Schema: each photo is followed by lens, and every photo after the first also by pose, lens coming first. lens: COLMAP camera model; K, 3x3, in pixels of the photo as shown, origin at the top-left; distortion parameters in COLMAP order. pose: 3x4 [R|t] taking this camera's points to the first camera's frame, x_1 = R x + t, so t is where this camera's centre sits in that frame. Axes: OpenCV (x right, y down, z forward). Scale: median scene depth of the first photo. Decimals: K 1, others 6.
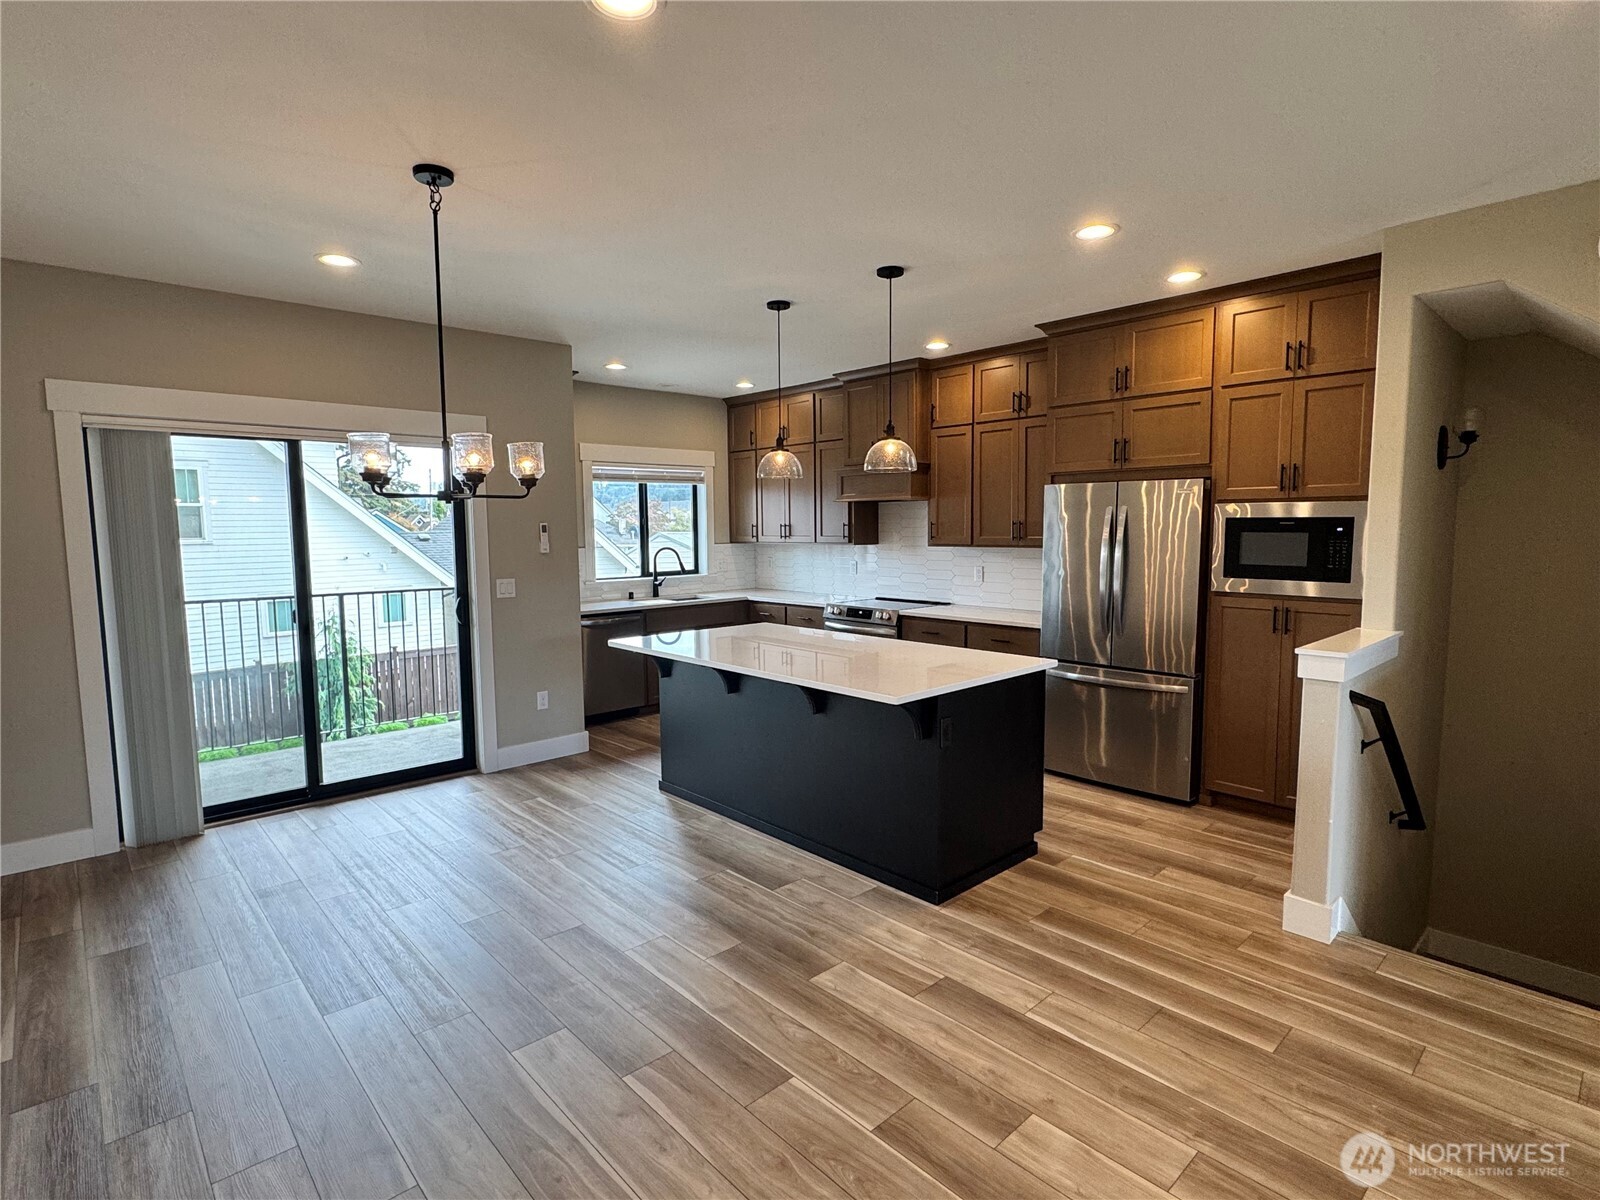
lens RADIAL K [[821.3, 0, 800.0], [0, 821.3, 600.0], [0, 0, 1]] dist [0.000829, 0.000907]
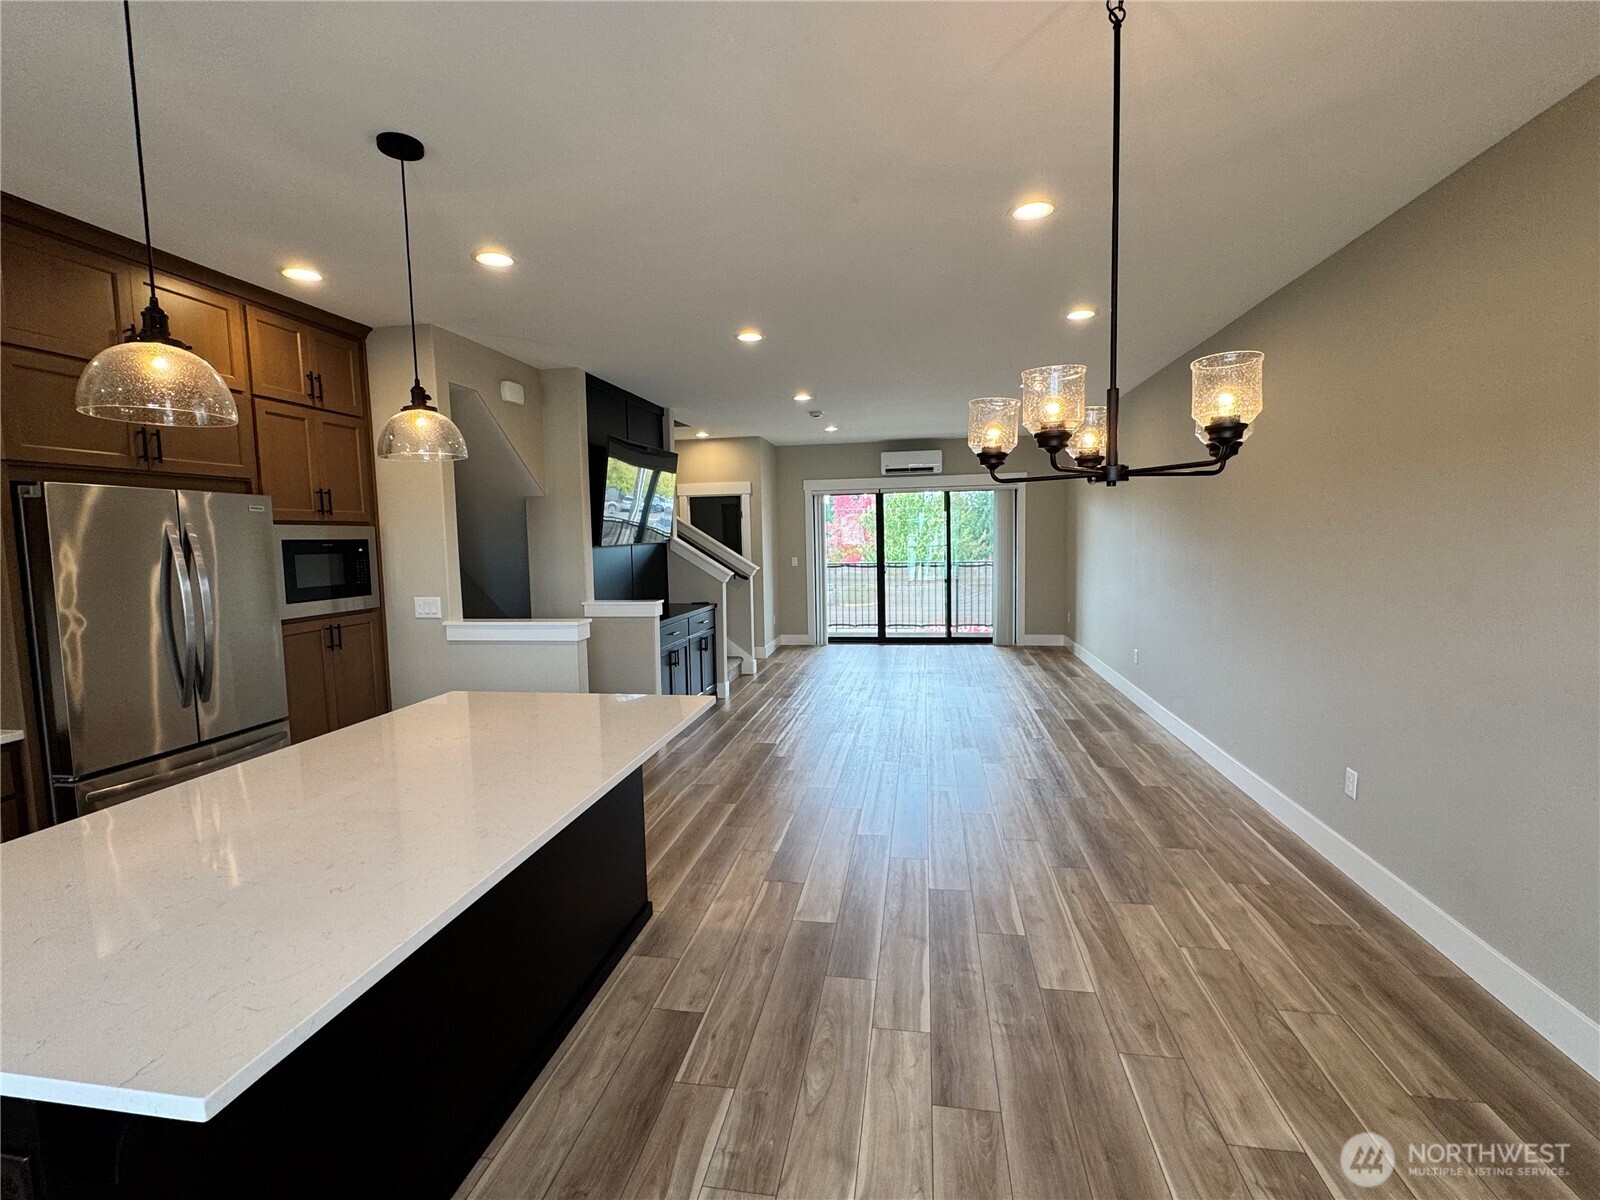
lens RADIAL K [[731.2, 0, 800.0], [0, 731.2, 600.0], [0, 0, 1]] dist [0.000802, 0.000068]
pose [[-0.607748, -0.052630, 0.792384, -0.505780], [0.099245, 0.984945, 0.141540, -0.093586], [-0.787904, 0.164661, -0.593375, 1.057743]]
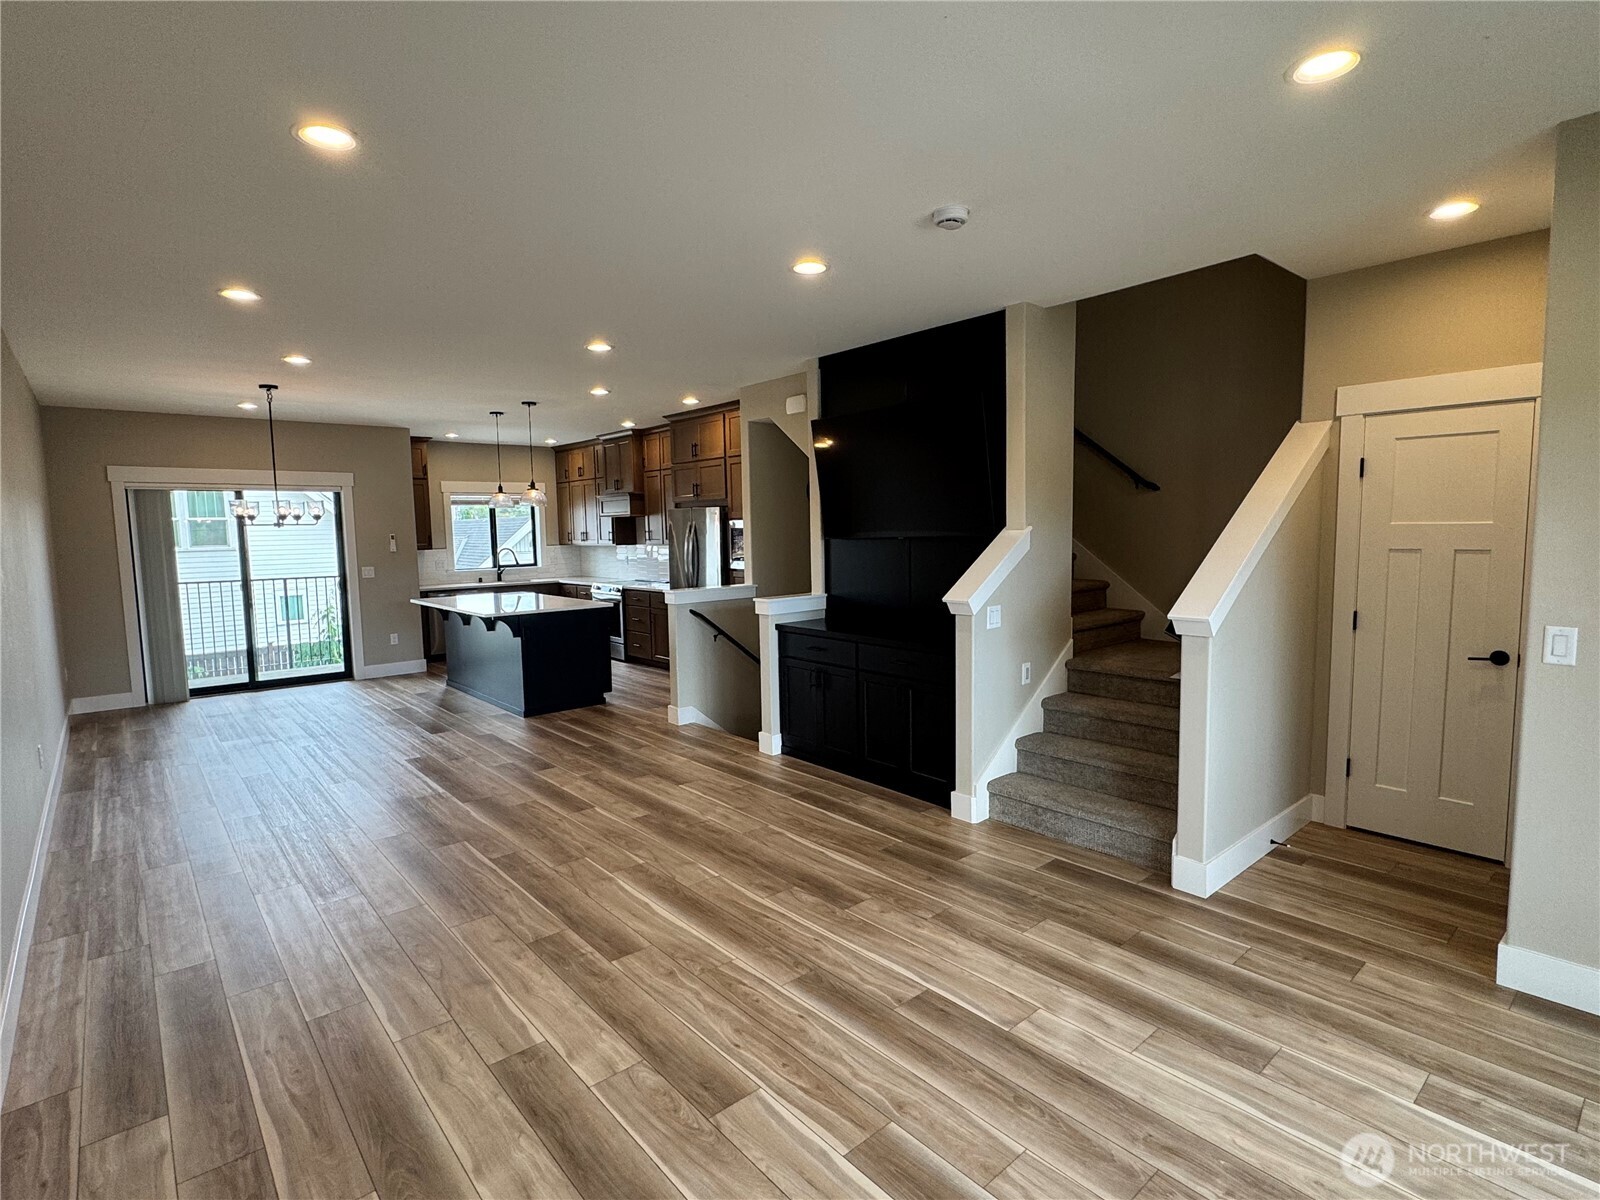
lens RADIAL K [[802.9, 0, 800.0], [0, 802.9, 600.0], [0, 0, 1]] dist [-0.000856, 0.000050]
pose [[0.999387, -0.007821, -0.034125, 0.751662], [0.007759, 0.999968, -0.001940, 0.067668], [0.034140, 0.001674, 0.999416, -0.806779]]
